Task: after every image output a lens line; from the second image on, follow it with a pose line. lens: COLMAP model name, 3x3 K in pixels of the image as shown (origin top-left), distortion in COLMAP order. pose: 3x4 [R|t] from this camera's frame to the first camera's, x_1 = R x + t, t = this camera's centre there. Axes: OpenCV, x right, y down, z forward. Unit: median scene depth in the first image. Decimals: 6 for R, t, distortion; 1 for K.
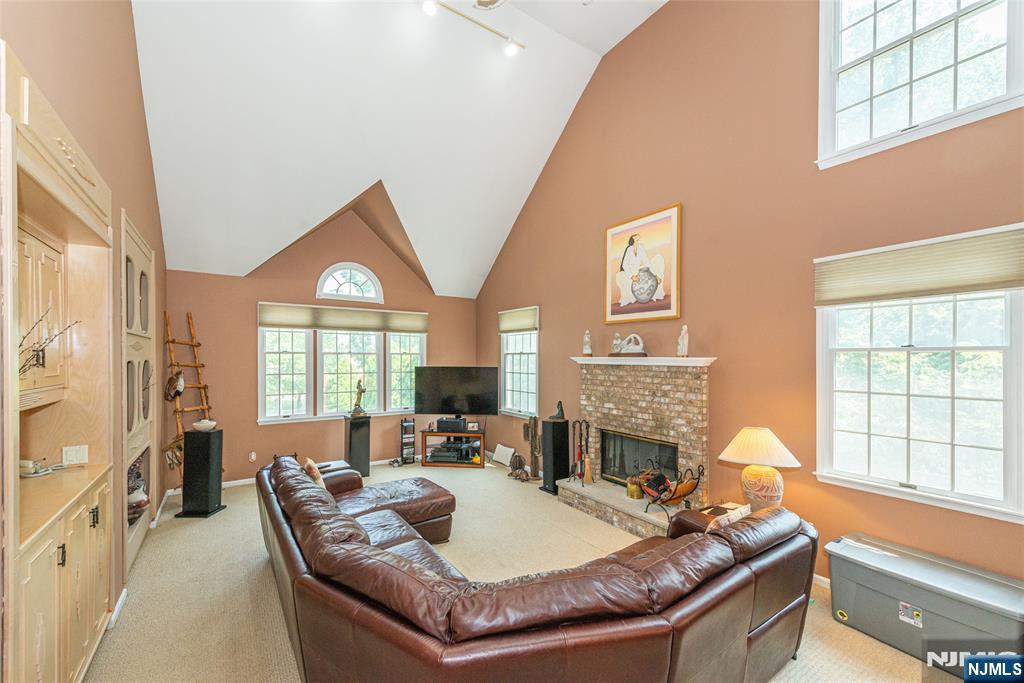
lens RADIAL K [[408.0, 0, 493.9], [0, 408.0, 358.7], [0, 0, 1]] dist [0.008766, -0.000199]
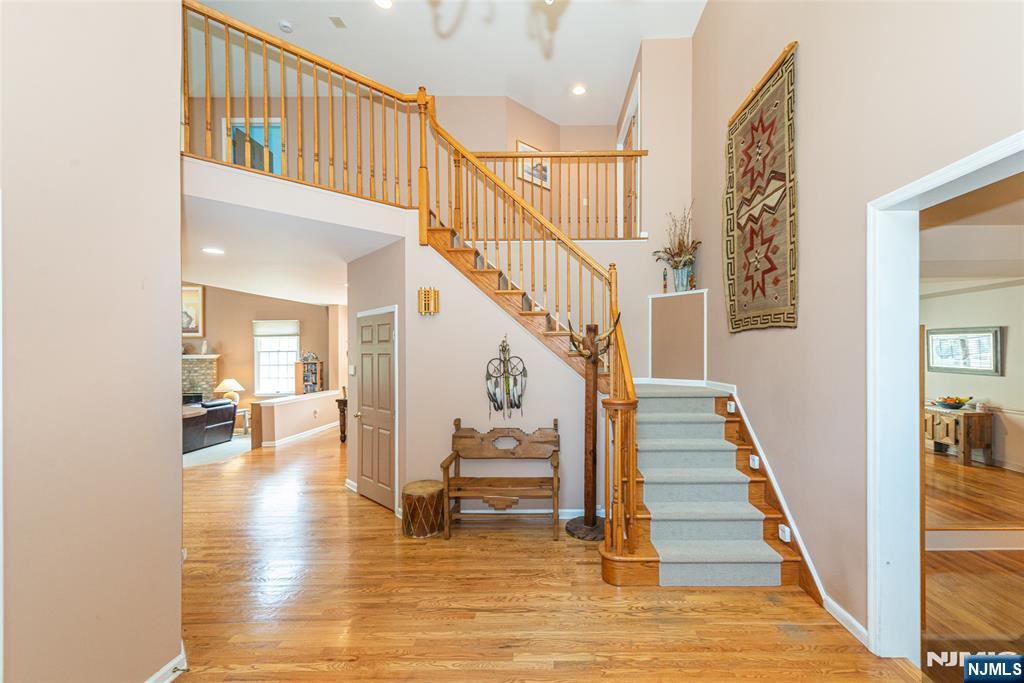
lens RADIAL K [[410.6, 0, 560.5], [0, 410.6, 350.6], [0, 0, 1]] dist [-0.001390, -0.000115]
pose [[0.520699, -0.001804, 0.853738, -0.368052], [0.012044, 0.999914, -0.005233, 0.007961], [-0.853655, 0.013008, 0.520676, -1.521683]]
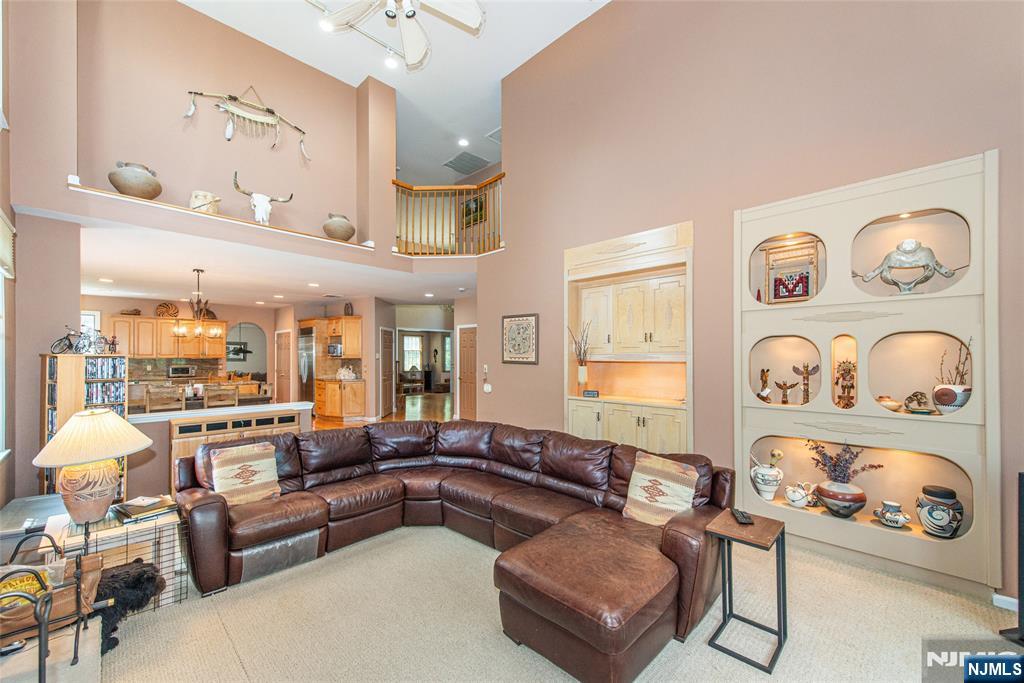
lens RADIAL K [[406.6, 0, 508.3], [0, 406.6, 352.9], [0, 0, 1]] dist [0.016965, -0.000029]
pose [[-0.978368, 0.000934, -0.206868, 0.002870], [0.001165, 0.999999, -0.000994, 0.033633], [0.206867, -0.001214, -0.978368, 1.222608]]
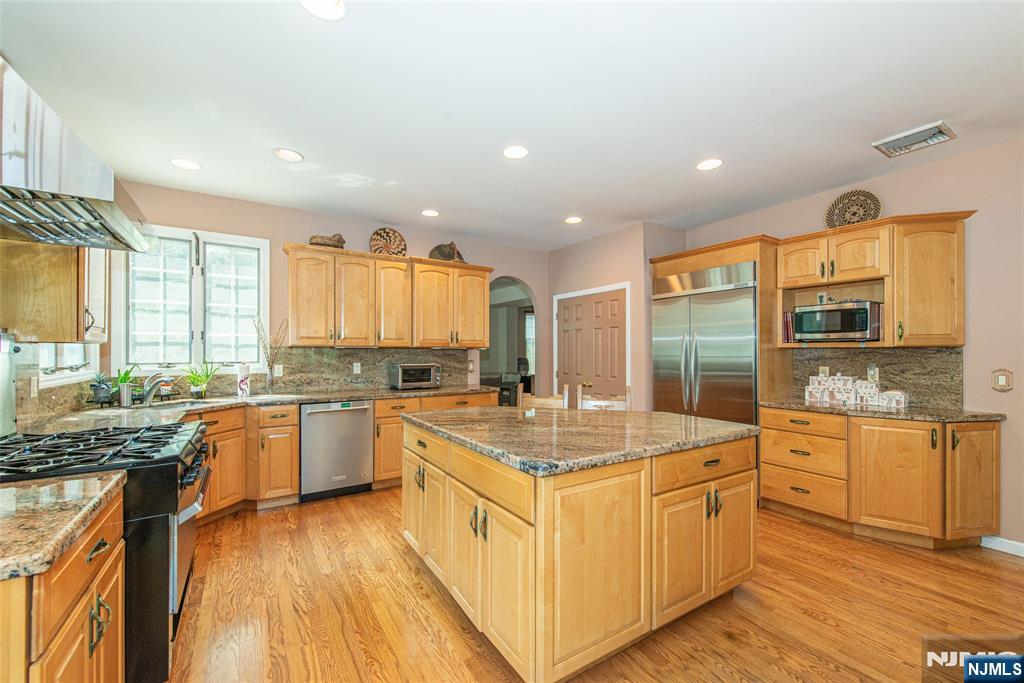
lens RADIAL K [[412.5, 0, 515.7], [0, 412.5, 343.6], [0, 0, 1]] dist [0.002929, 0.000122]
pose [[-0.999977, 0.000177, -0.006823, 0.877738], [0.000274, 0.999899, -0.014180, 0.059062], [0.006820, -0.014182, -0.999876, -0.076512]]
